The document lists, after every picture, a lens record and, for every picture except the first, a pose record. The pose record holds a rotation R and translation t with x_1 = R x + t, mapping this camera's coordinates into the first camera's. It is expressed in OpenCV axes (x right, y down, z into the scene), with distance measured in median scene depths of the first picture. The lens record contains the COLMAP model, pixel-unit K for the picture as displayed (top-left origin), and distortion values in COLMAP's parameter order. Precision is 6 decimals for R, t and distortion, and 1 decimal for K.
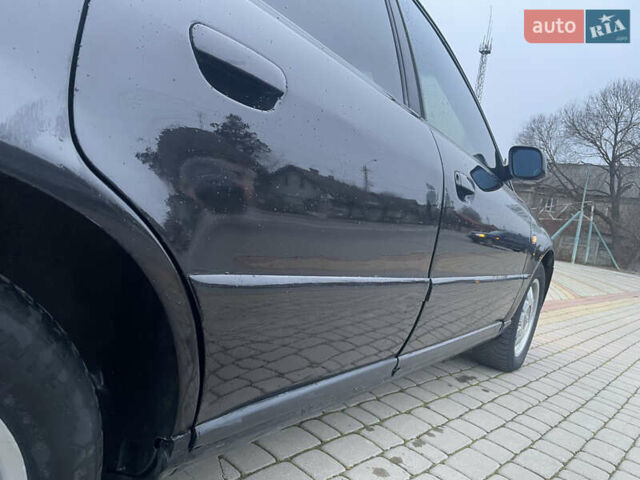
lens RADIAL K [[477.5, 0, 322.5], [0, 477.5, 241.2], [0, 0, 1]] dist [0.089167, -0.112648]
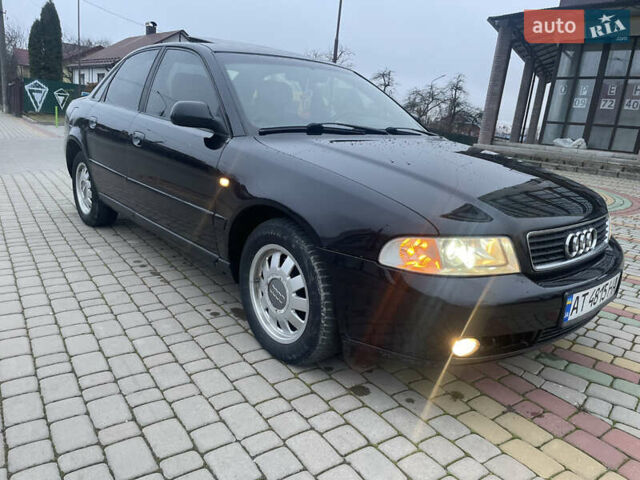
lens RADIAL K [[482.0, 0, 325.4], [0, 482.0, 246.3], [0, 0, 1]] dist [0.080806, -0.105991]
pose [[-0.213824, 0.052623, -0.975454, 1.406660], [-0.203332, 0.974280, 0.097131, -0.012720], [0.955476, 0.219110, -0.197625, 1.456463]]
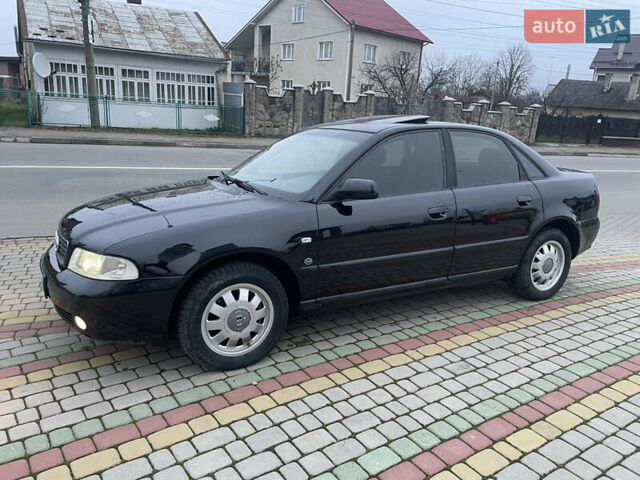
lens RADIAL K [[477.5, 0, 322.5], [0, 477.5, 241.2], [0, 0, 1]] dist [0.089167, -0.112648]
pose [[-0.880146, -0.323968, 0.346969, -0.683309], [-0.176454, 0.901824, 0.394433, -0.696208], [-0.440689, 0.285935, -0.850902, 2.552876]]
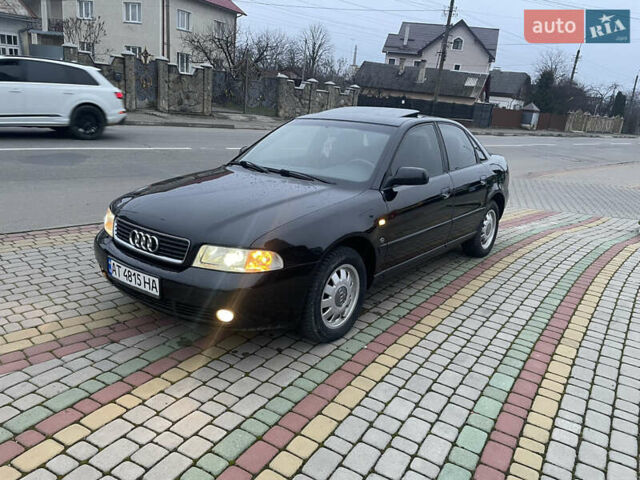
lens RADIAL K [[480.0, 0, 325.8], [0, 480.0, 243.0], [0, 0, 1]] dist [0.085884, -0.110058]
pose [[-0.964651, -0.261402, -0.033435, 0.008041], [-0.255662, 0.897506, 0.359334, -0.623011], [-0.063923, 0.355179, -0.932610, 2.920952]]
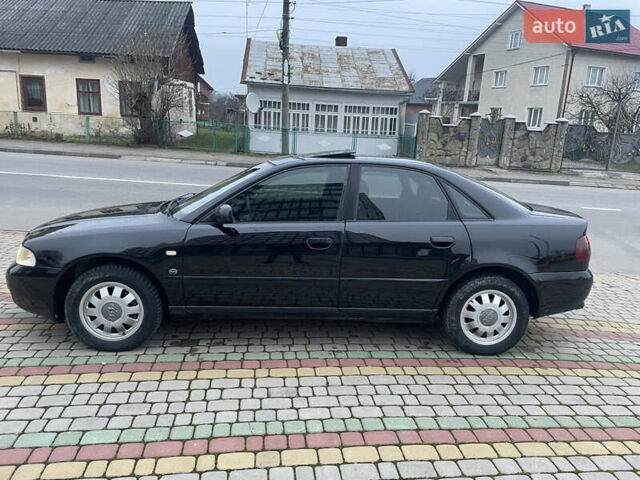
lens RADIAL K [[479.4, 0, 328.4], [0, 479.4, 237.7], [0, 0, 1]] dist [0.084711, -0.109537]
pose [[-0.615899, -0.372210, 0.694355, -1.548438], [-0.101852, 0.911579, 0.398310, -0.887817], [-0.781214, 0.174597, -0.599350, 1.993739]]
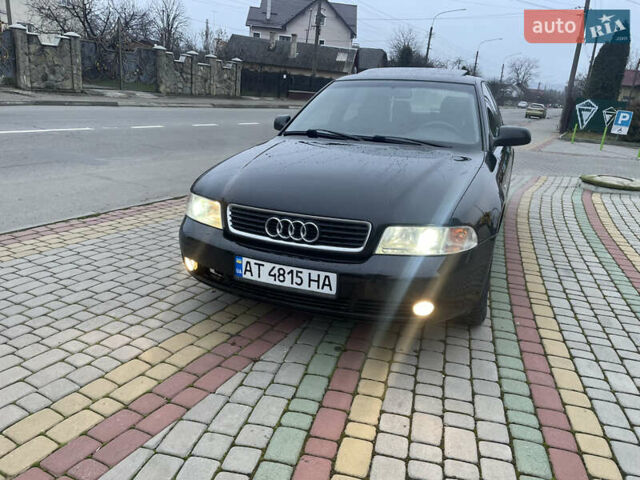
lens RADIAL K [[479.2, 0, 323.3], [0, 479.2, 245.1], [0, 0, 1]] dist [0.086426, -0.112595]
pose [[-0.942800, -0.162529, -0.291053, 0.673018], [-0.259565, 0.905754, 0.335015, -0.362199], [0.209172, 0.391400, -0.896132, 2.677628]]
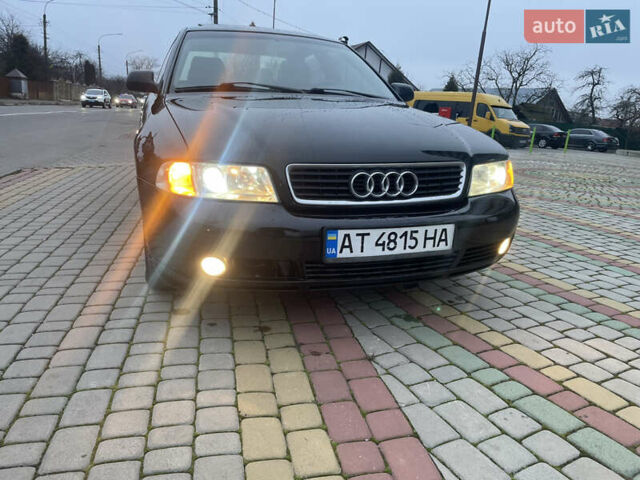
lens RADIAL K [[482.0, 0, 325.4], [0, 482.0, 246.3], [0, 0, 1]] dist [0.080806, -0.105991]
pose [[-0.563230, 0.005598, -0.826281, 1.191493], [-0.230681, 0.959153, 0.163740, -0.038675], [0.793447, 0.282831, -0.538933, 2.122686]]
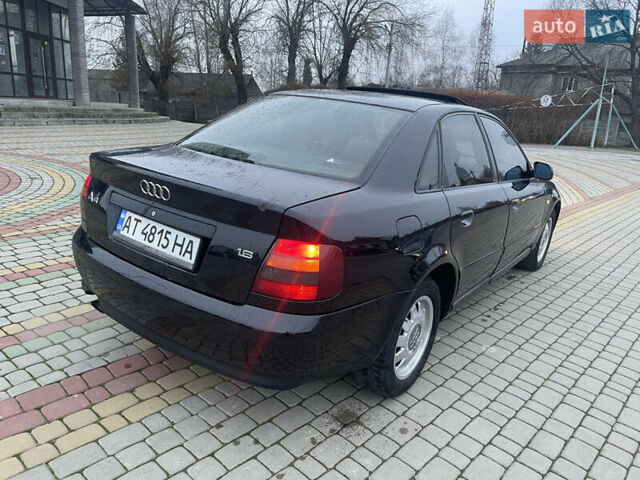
lens RADIAL K [[478.9, 0, 322.1], [0, 478.9, 236.6], [0, 0, 1]] dist [0.082919, -0.106551]
pose [[0.994825, -0.091258, -0.044672, -0.351964], [0.098209, 0.976368, 0.192513, -0.320327], [0.026048, -0.195904, 0.980277, -0.871601]]
